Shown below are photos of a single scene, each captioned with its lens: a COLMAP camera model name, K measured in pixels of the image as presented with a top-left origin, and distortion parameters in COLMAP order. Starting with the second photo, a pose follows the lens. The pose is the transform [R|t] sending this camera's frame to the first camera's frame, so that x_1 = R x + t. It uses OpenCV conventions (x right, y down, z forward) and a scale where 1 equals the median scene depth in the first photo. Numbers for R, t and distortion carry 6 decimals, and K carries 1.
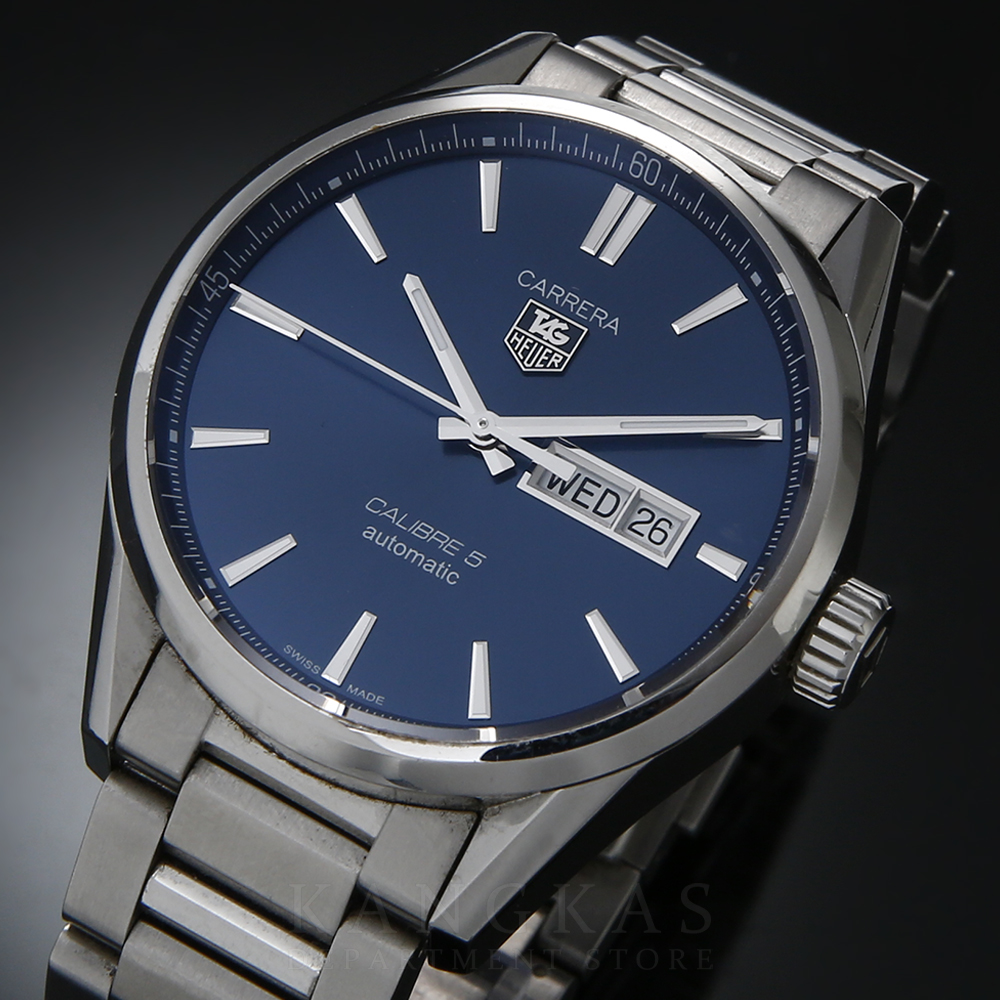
lens RADIAL K [[5914.0, 0, 500.0], [0, 5914.0, 500.0], [0, 0, 1]] dist [0.041306, 28.710876]
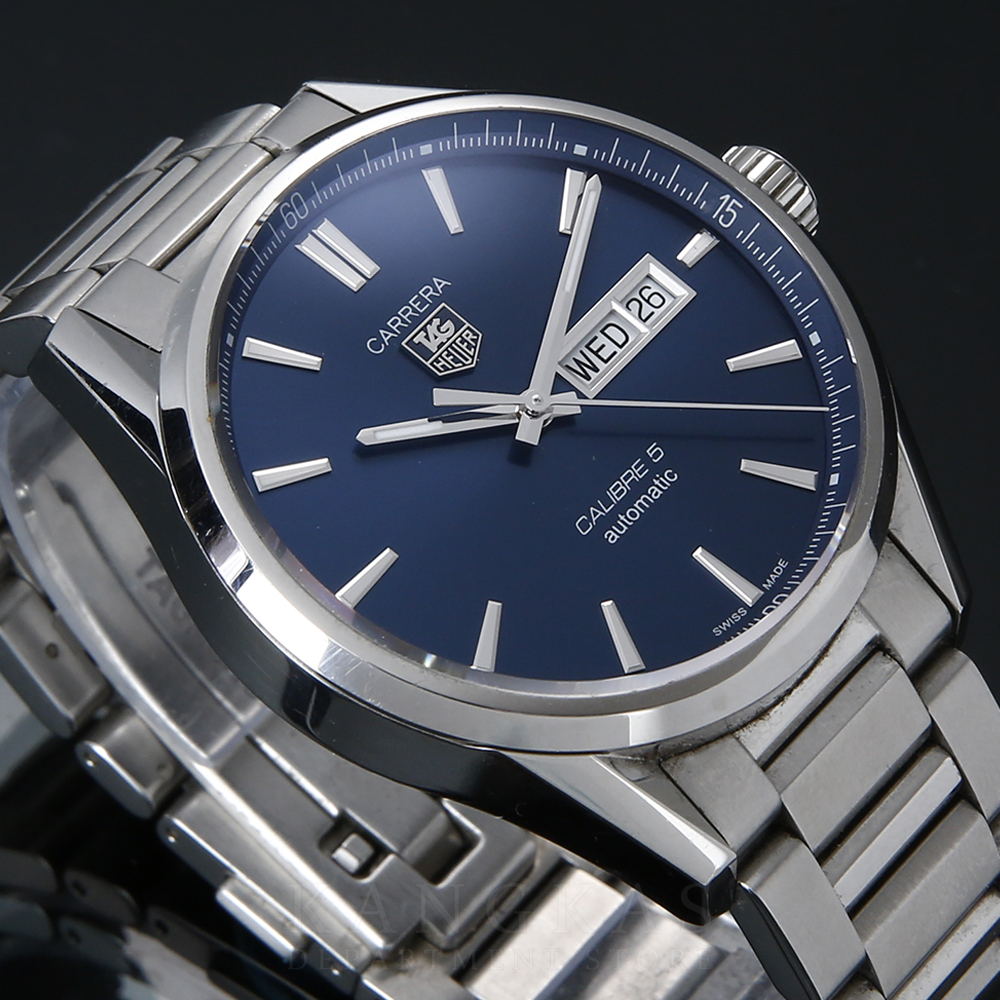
lens RADIAL K [[5914.0, 0, 500.0], [0, 5914.0, 500.0], [0, 0, 1]] dist [0.041306, 28.710876]
pose [[0.128092, -0.817918, 0.560895, -0.581366], [0.852064, 0.380174, 0.359798, -0.373398], [-0.507523, 0.431831, 0.745616, 0.257984]]
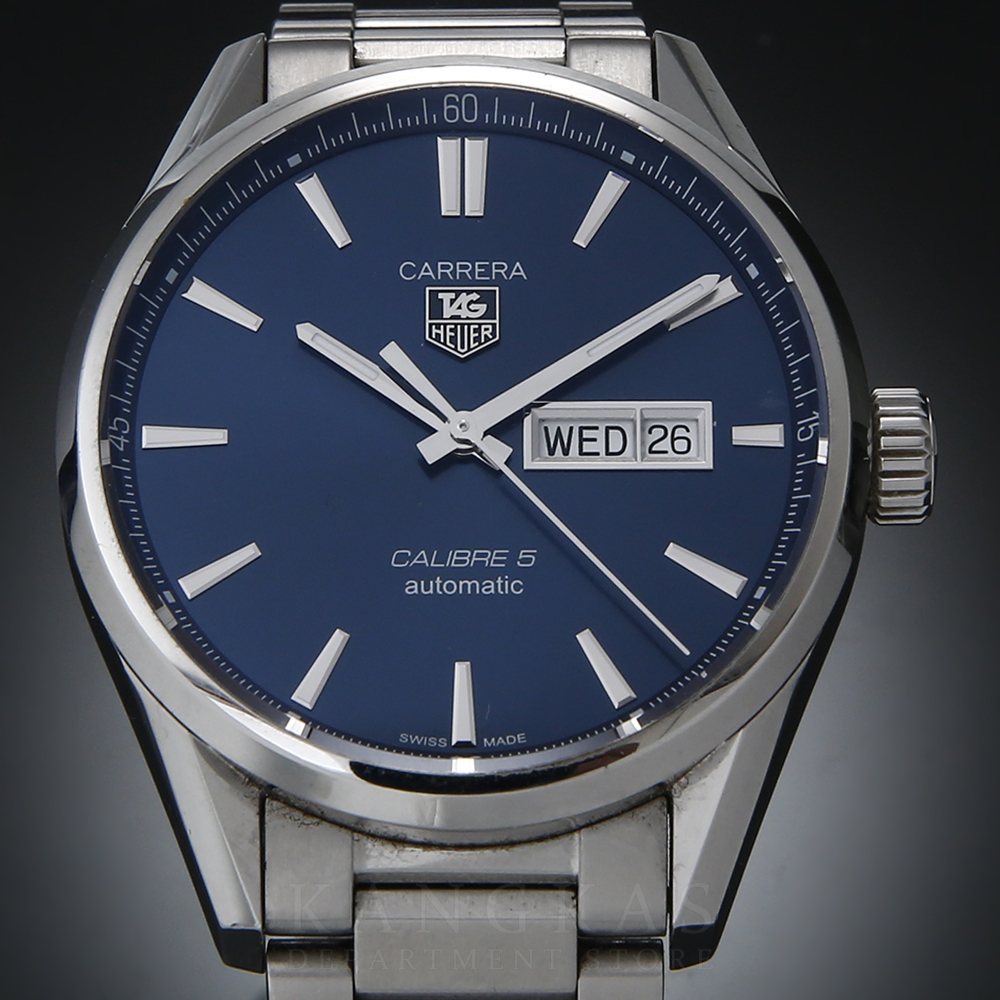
lens RADIAL K [[5914.0, 0, 500.0], [0, 5914.0, 500.0], [0, 0, 1]] dist [0.041306, 28.710876]
pose [[0.850514, -0.464402, 0.246894, -0.231643], [0.461924, 0.884027, 0.071574, -0.066141], [-0.251500, 0.053172, 0.966396, 0.102749]]
